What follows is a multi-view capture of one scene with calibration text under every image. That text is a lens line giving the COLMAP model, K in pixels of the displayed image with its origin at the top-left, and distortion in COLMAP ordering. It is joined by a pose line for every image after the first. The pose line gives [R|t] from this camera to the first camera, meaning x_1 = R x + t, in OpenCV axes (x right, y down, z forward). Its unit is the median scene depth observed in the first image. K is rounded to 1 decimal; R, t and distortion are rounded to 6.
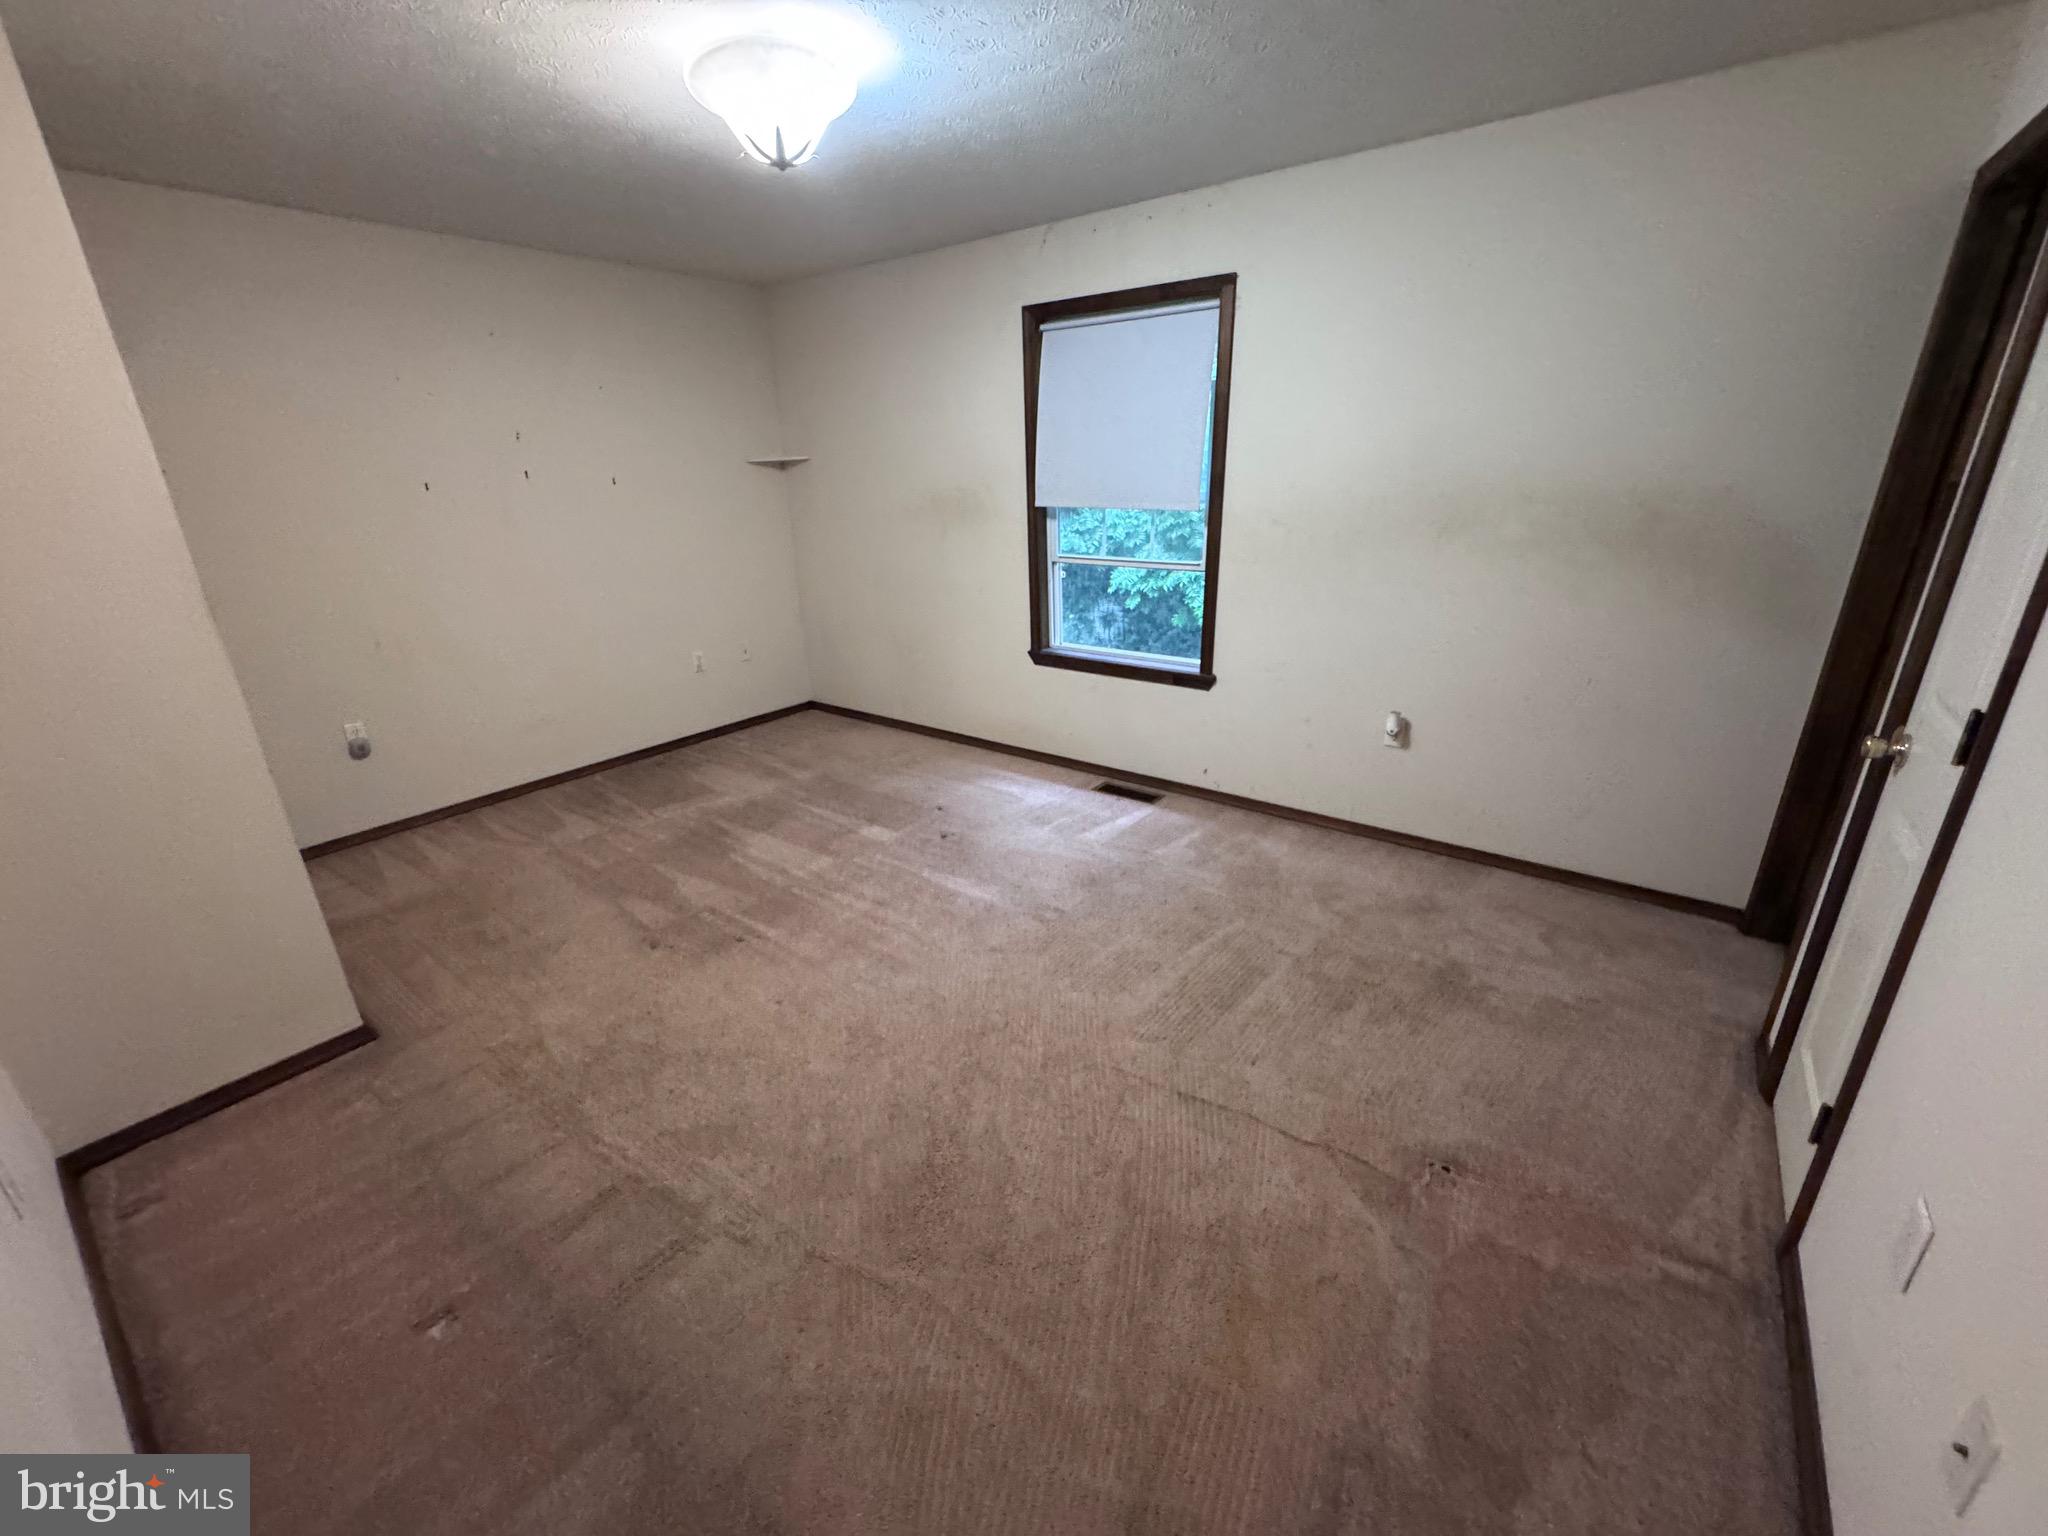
lens RADIAL K [[816.1, 0, 1023.3], [0, 816.1, 765.8], [0, 0, 1]] dist [-0.004633, 0.000695]
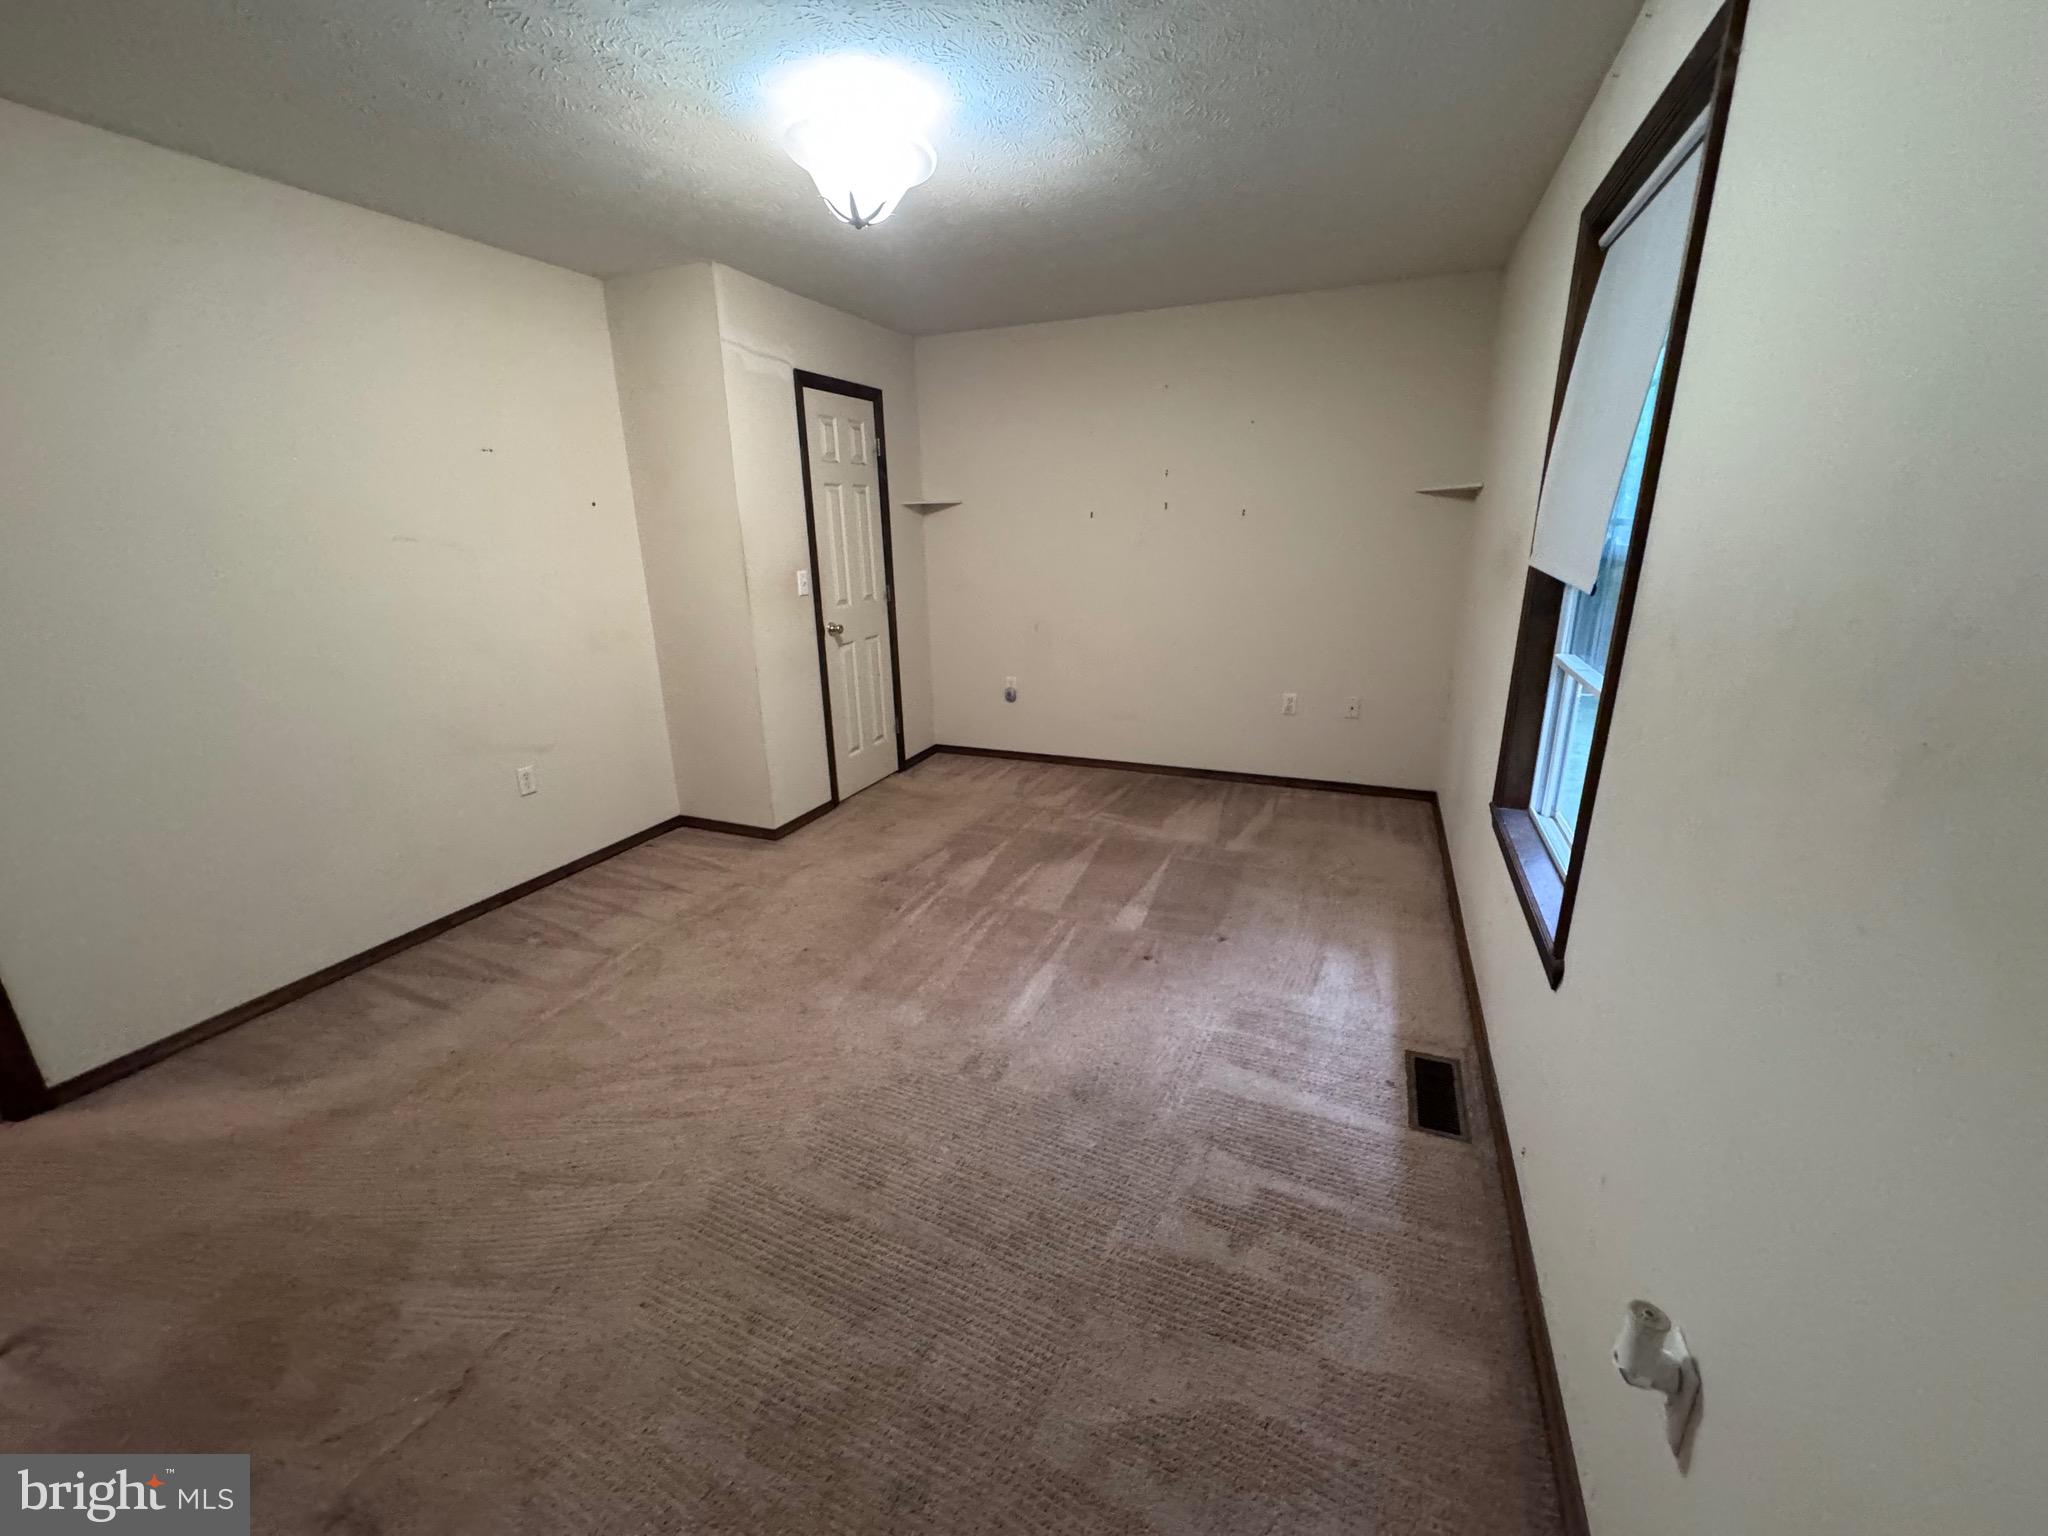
lens RADIAL K [[816.1, 0, 1029.4], [0, 816.1, 768.6], [0, 0, 1]] dist [-0.004633, 0.000695]
pose [[0.249152, 0.298918, -0.921179, 0.552469], [-0.324180, 0.922045, 0.211517, -0.214475], [0.912596, 0.245928, 0.326633, 0.587599]]
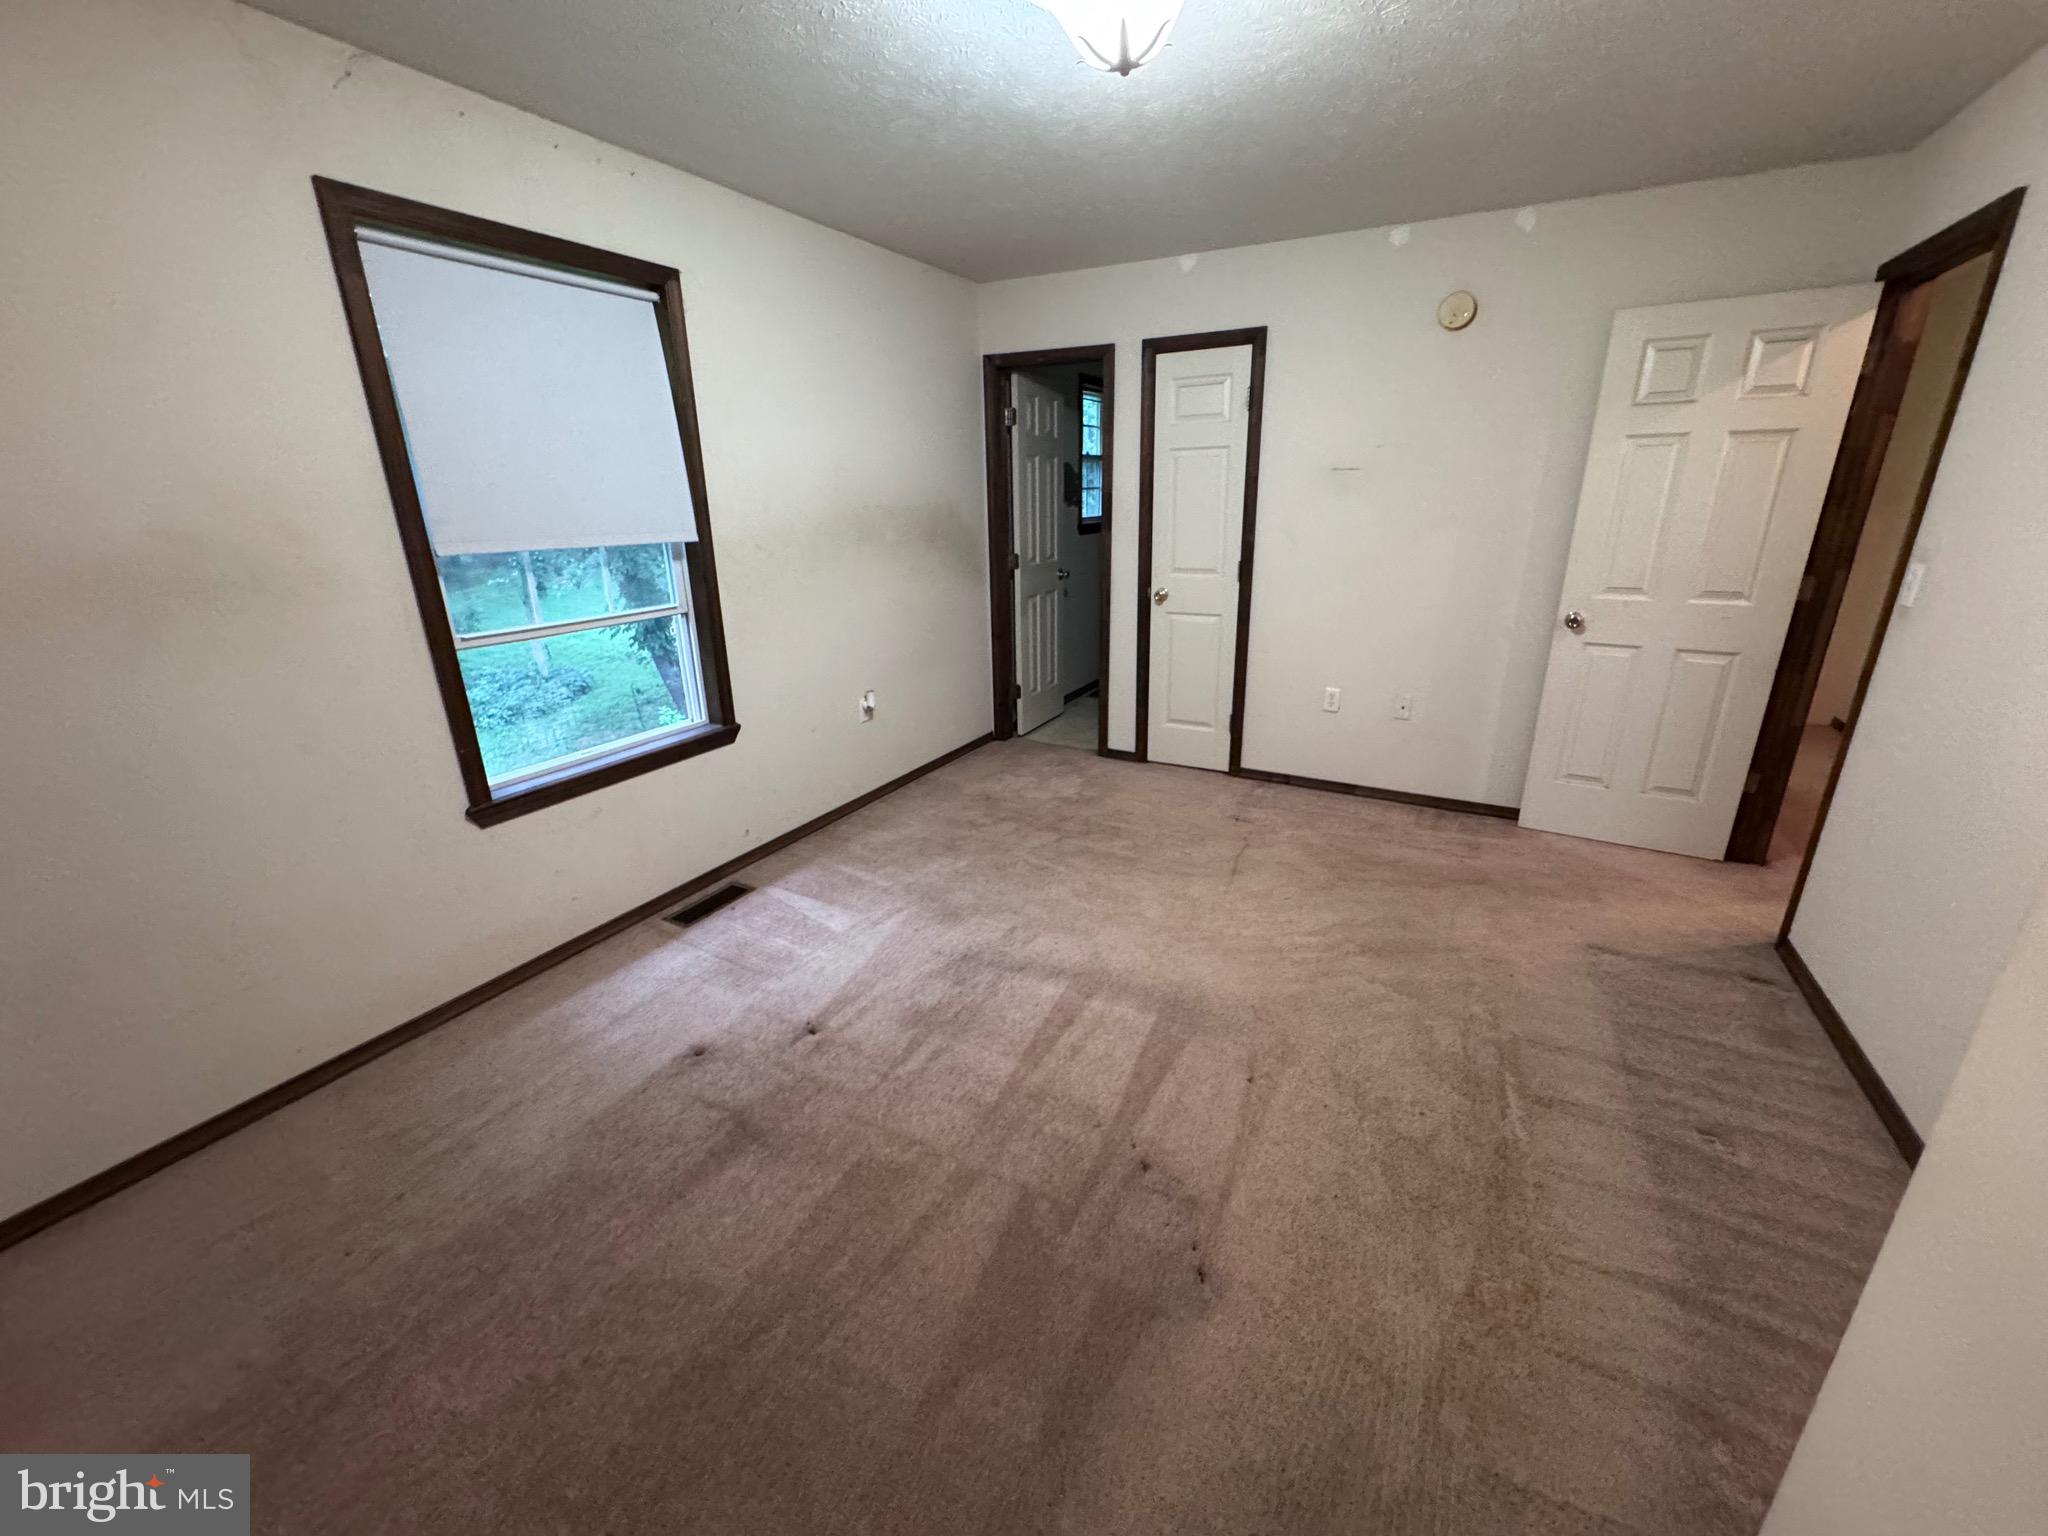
lens RADIAL K [[816.1, 0, 1026.9], [0, 816.1, 763.2], [0, 0, 1]] dist [-0.004633, 0.000695]
pose [[-0.147605, -0.295703, 0.943808, -0.681498], [0.357591, 0.873751, 0.329678, -0.259723], [-0.922139, 0.386160, -0.023229, 0.771109]]
